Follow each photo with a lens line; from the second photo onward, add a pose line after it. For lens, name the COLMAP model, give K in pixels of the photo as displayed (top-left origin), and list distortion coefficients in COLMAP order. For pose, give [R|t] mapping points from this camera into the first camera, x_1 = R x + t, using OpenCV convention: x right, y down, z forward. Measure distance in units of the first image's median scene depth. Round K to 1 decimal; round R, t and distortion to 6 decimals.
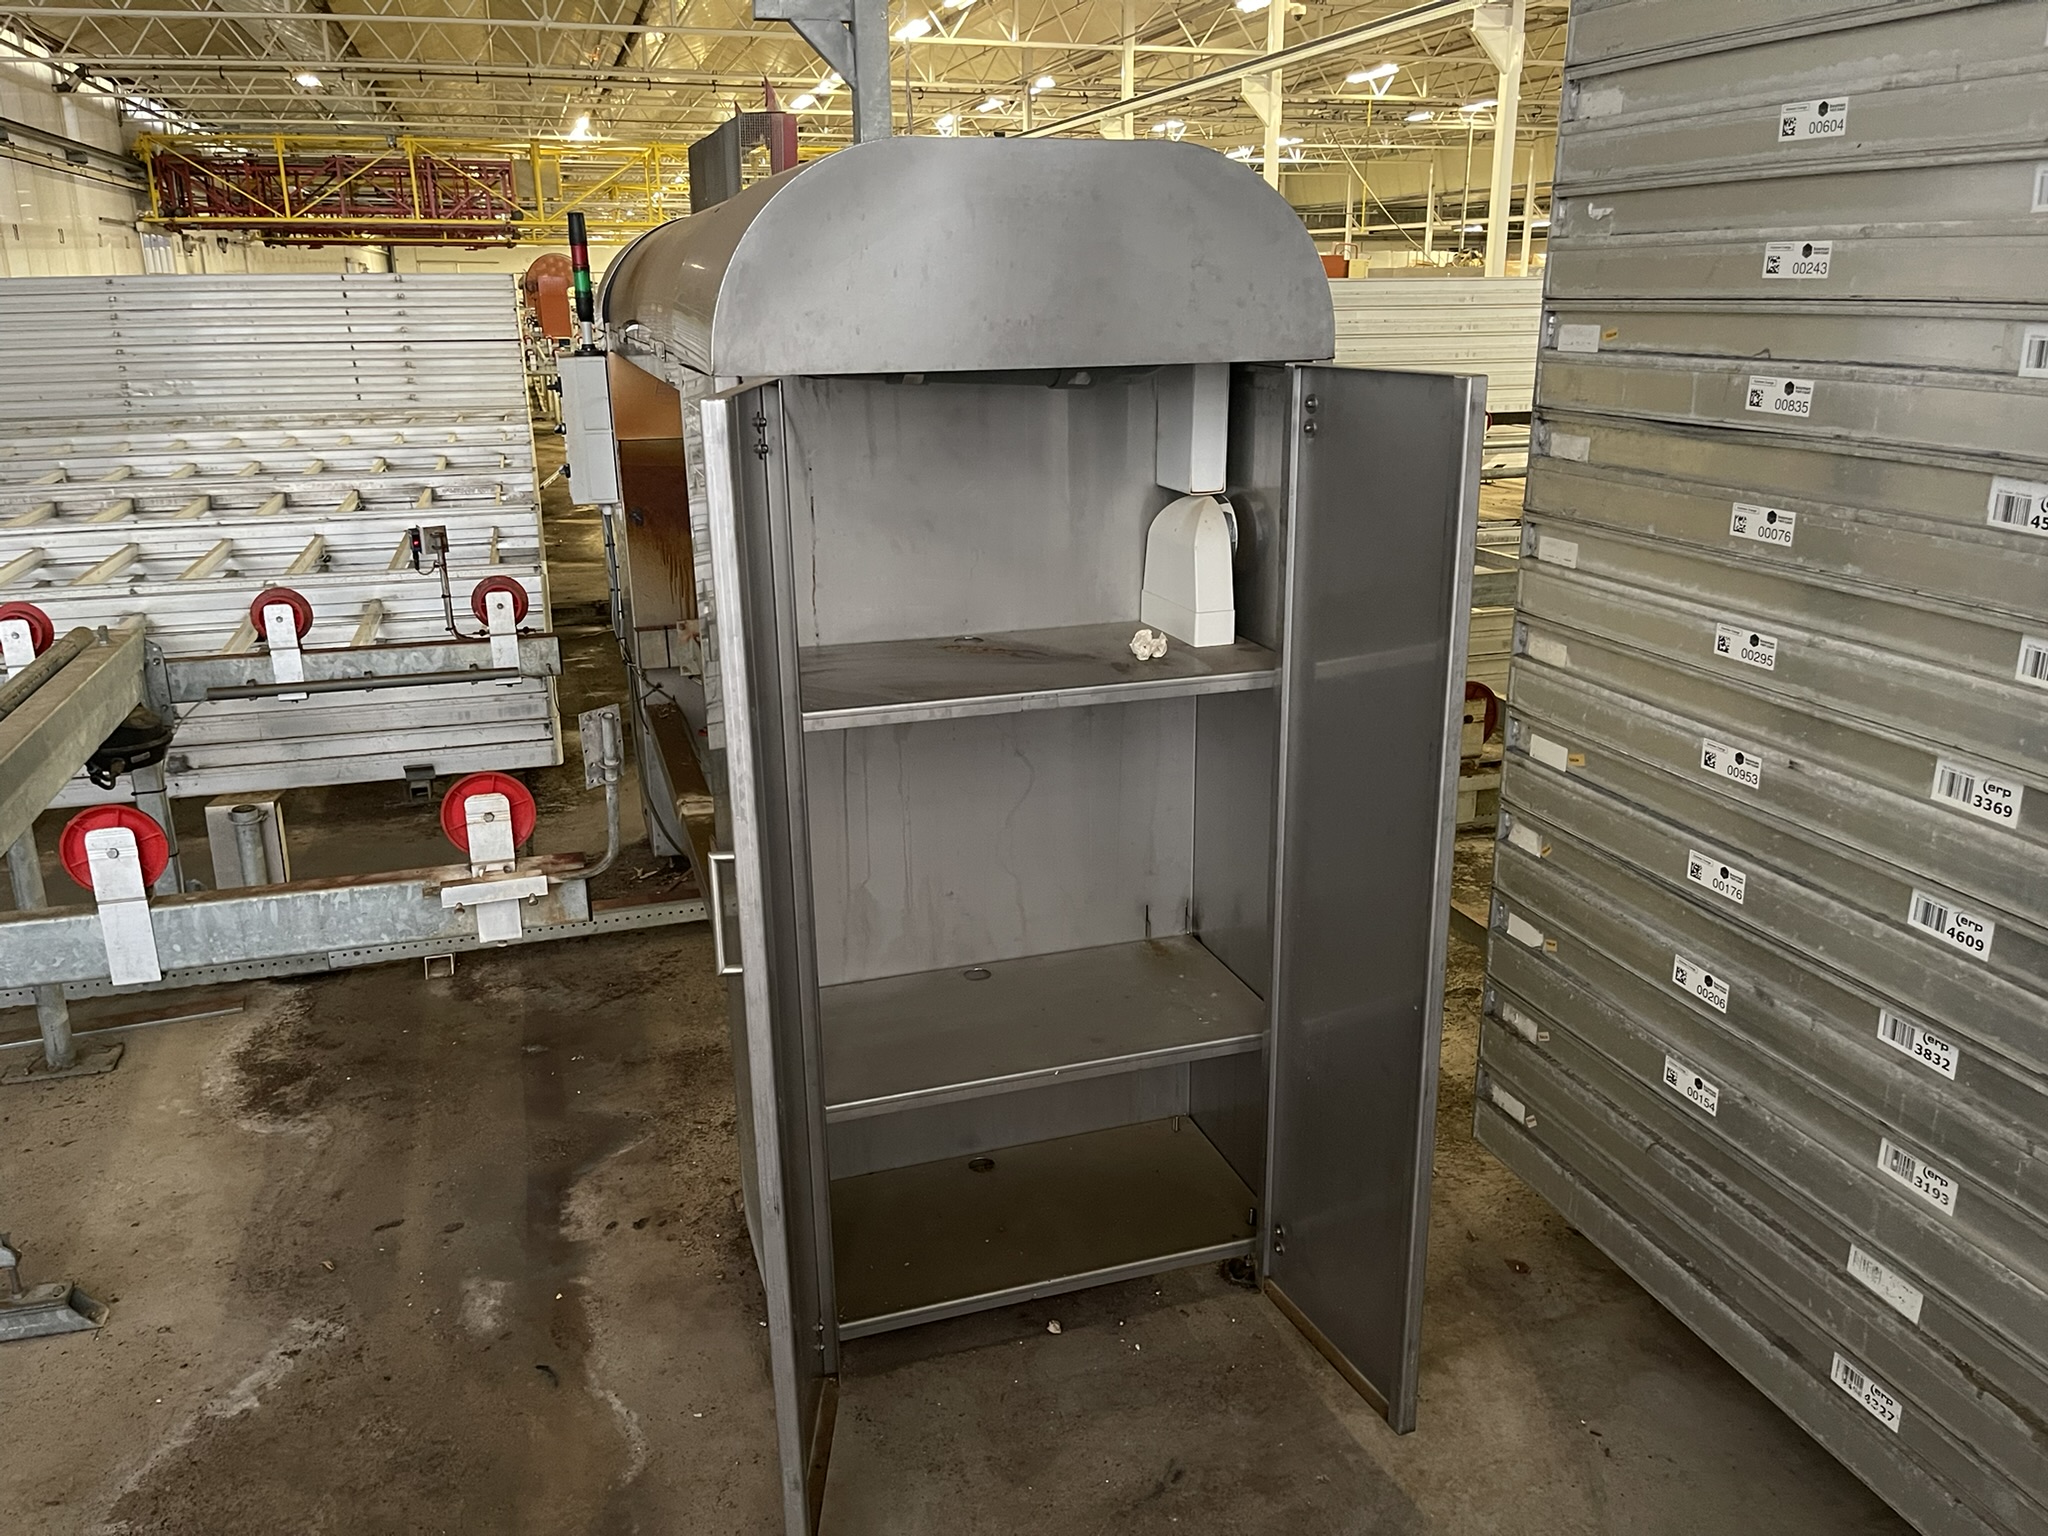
lens RADIAL K [[1560.0, 0, 1035.1], [0, 1560.0, 775.4], [0, 0, 1]] dist [0.036829, -0.002629]
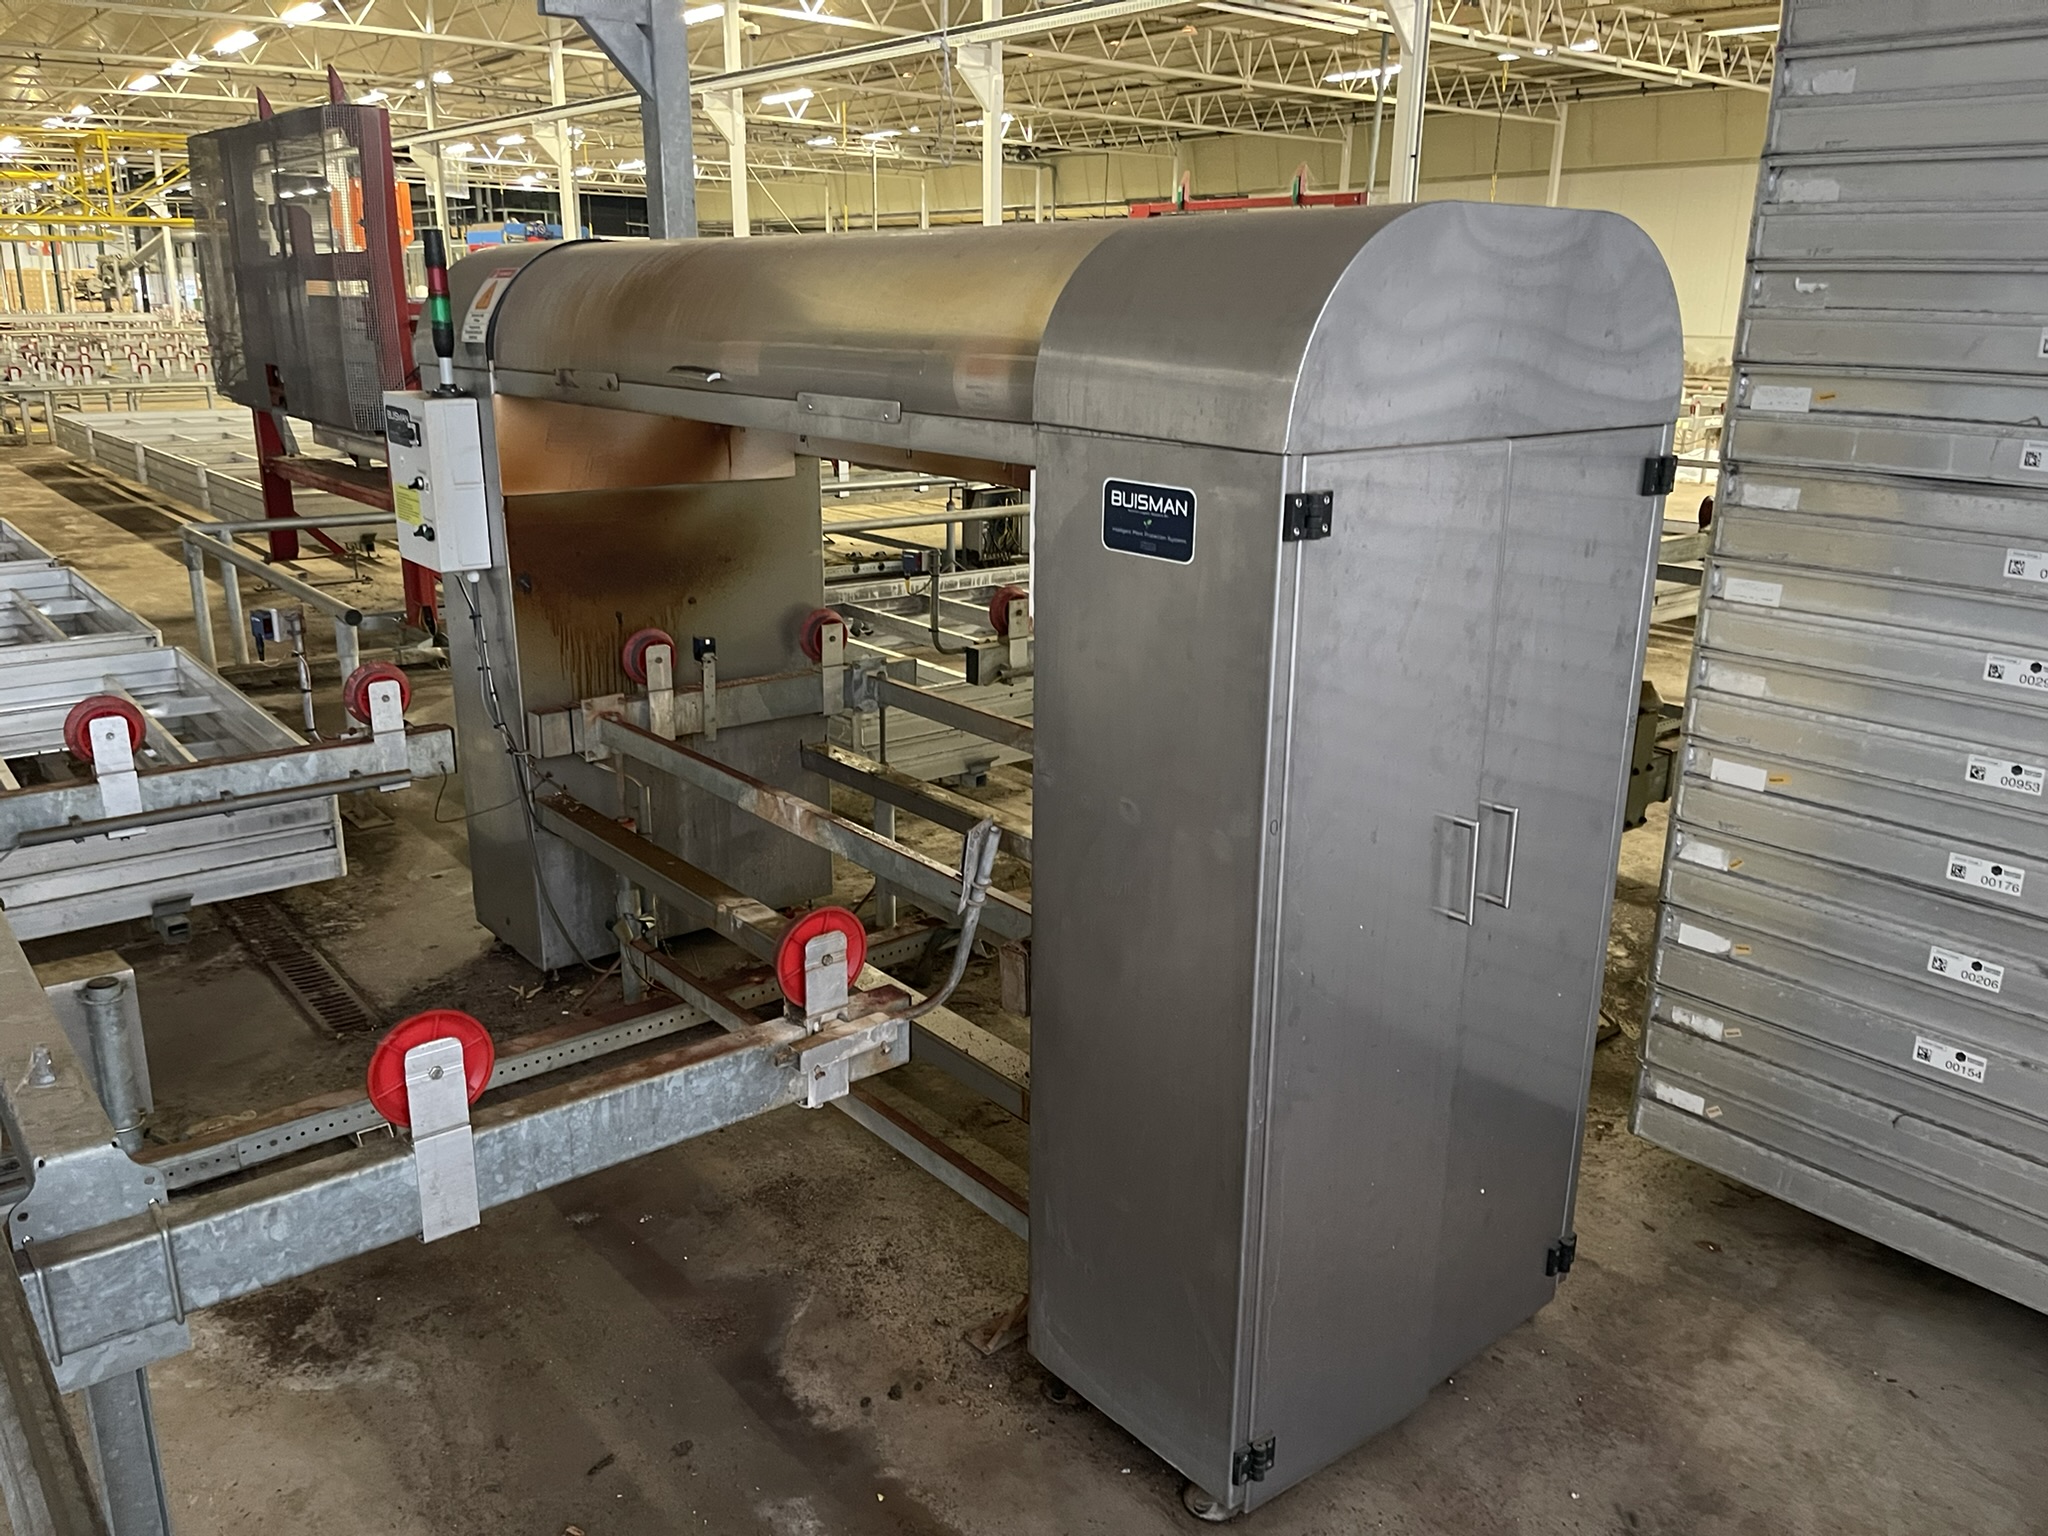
lens RADIAL K [[1545.2, 0, 1042.0], [0, 1545.2, 783.9], [0, 0, 1]] dist [0.088574, -0.121448]
pose [[0.927172, -0.090341, 0.363581, -0.417065], [0.091506, 0.995705, 0.014057, -0.054490], [-0.363289, 0.020237, 0.931457, 0.128221]]
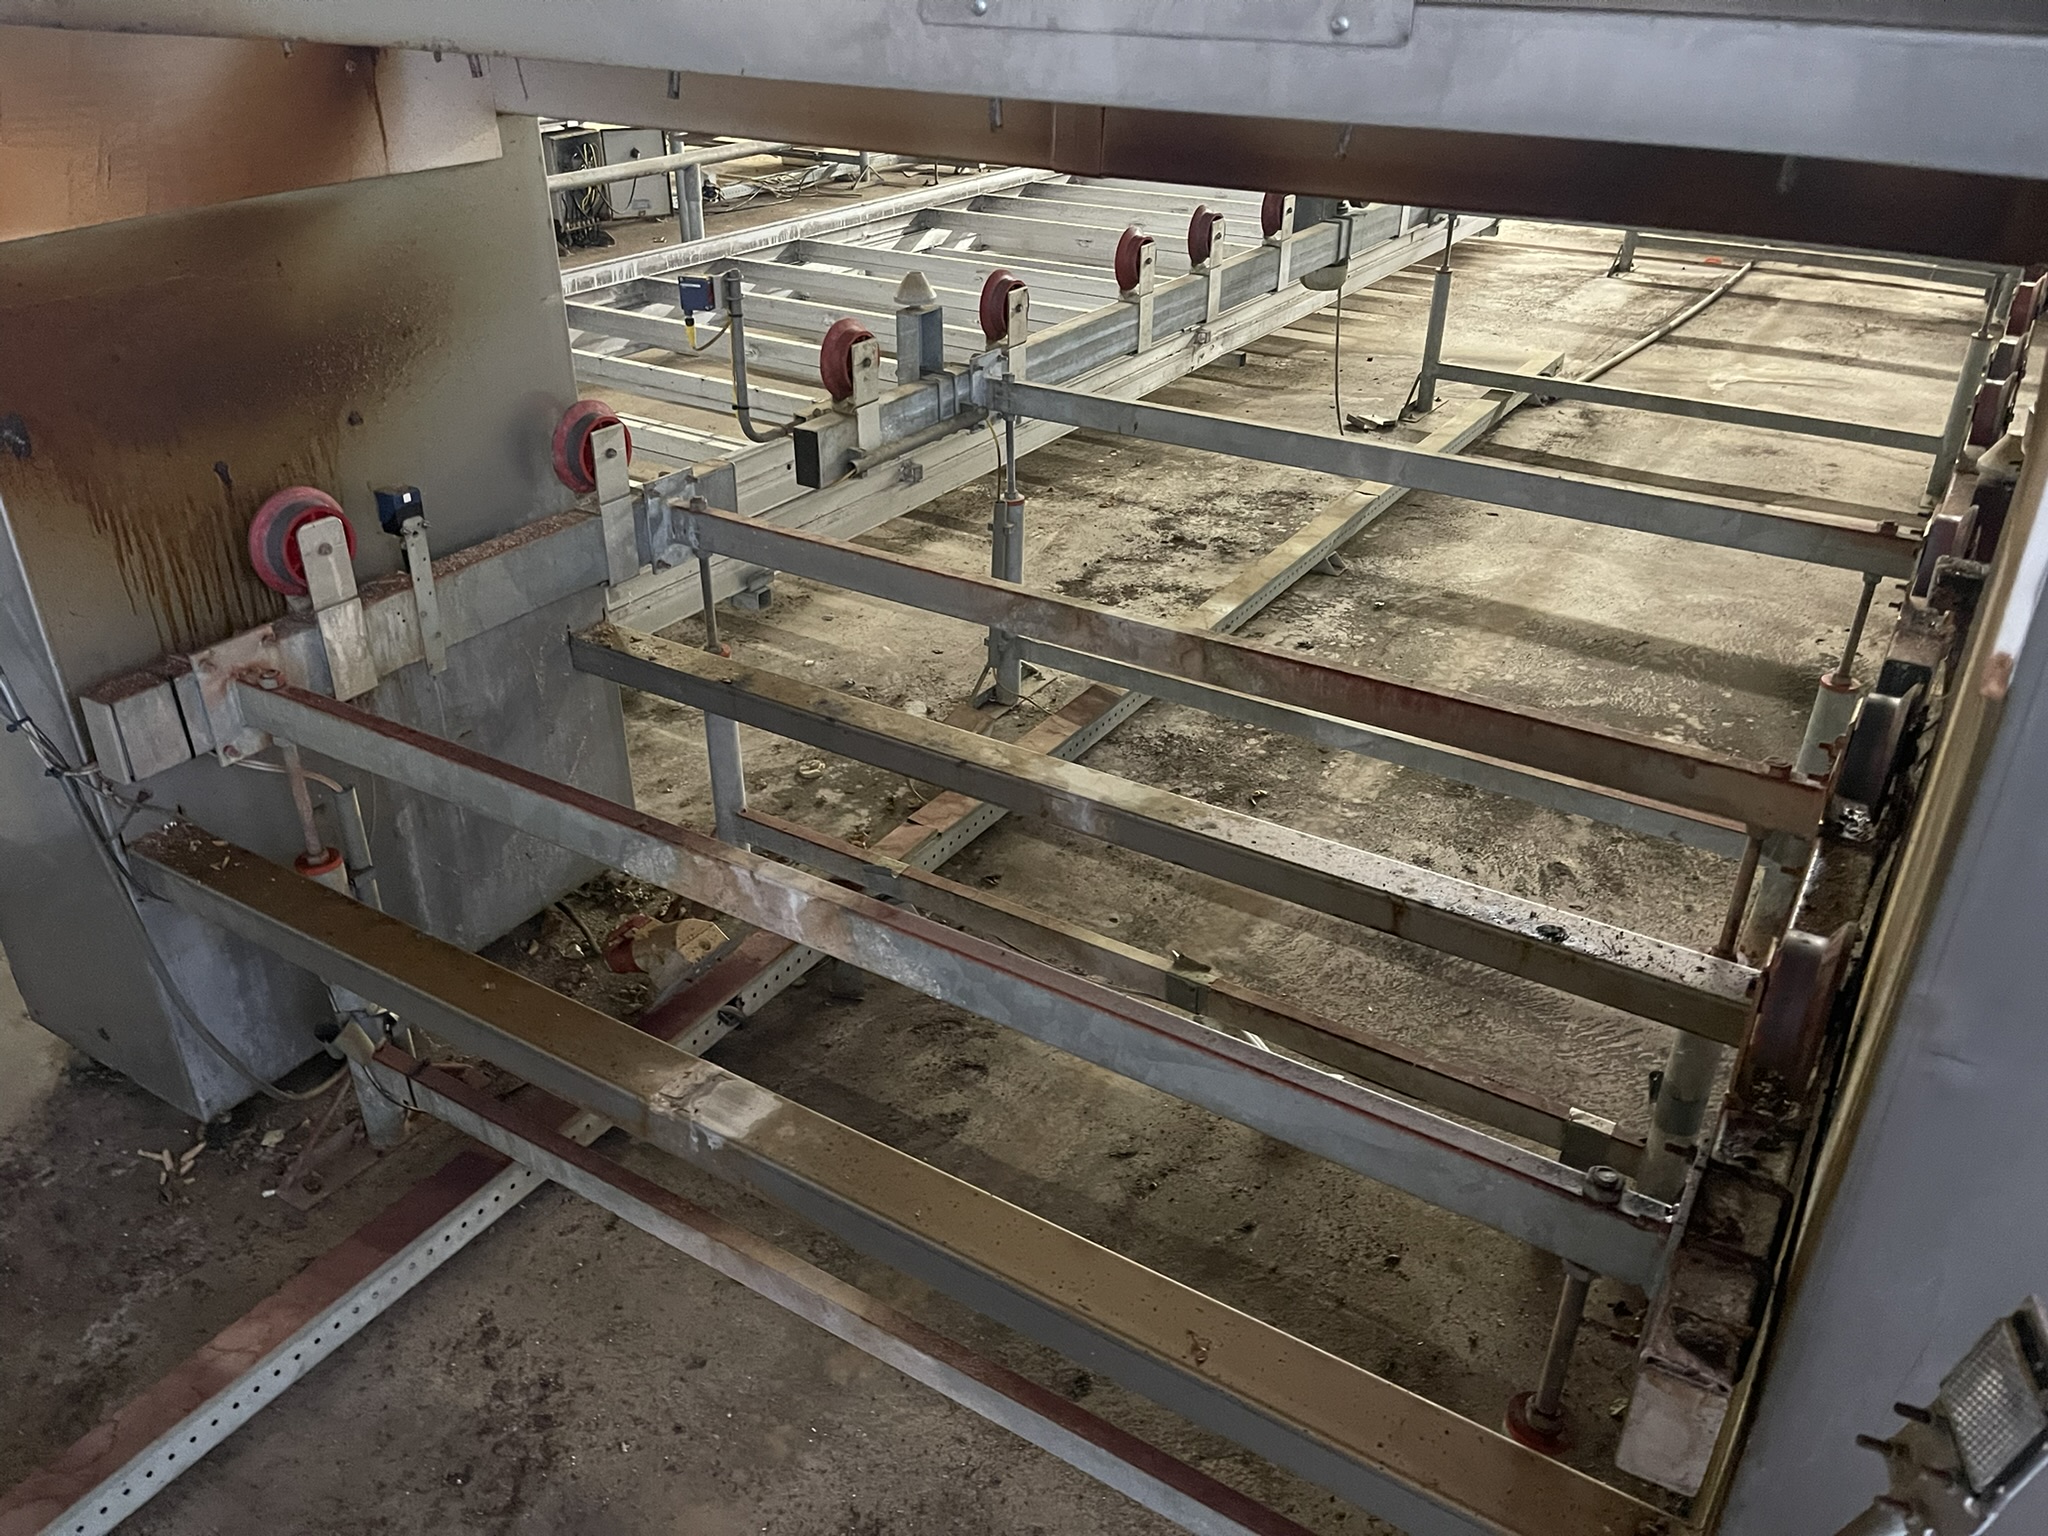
lens RADIAL K [[1560.0, 0, 1035.1], [0, 1560.0, 775.4], [0, 0, 1]] dist [0.036829, -0.002629]
pose [[0.769819, -0.303411, 0.561535, -0.410206], [0.181599, 0.947545, 0.263023, -0.188461], [-0.611883, -0.100505, 0.784537, 0.668897]]
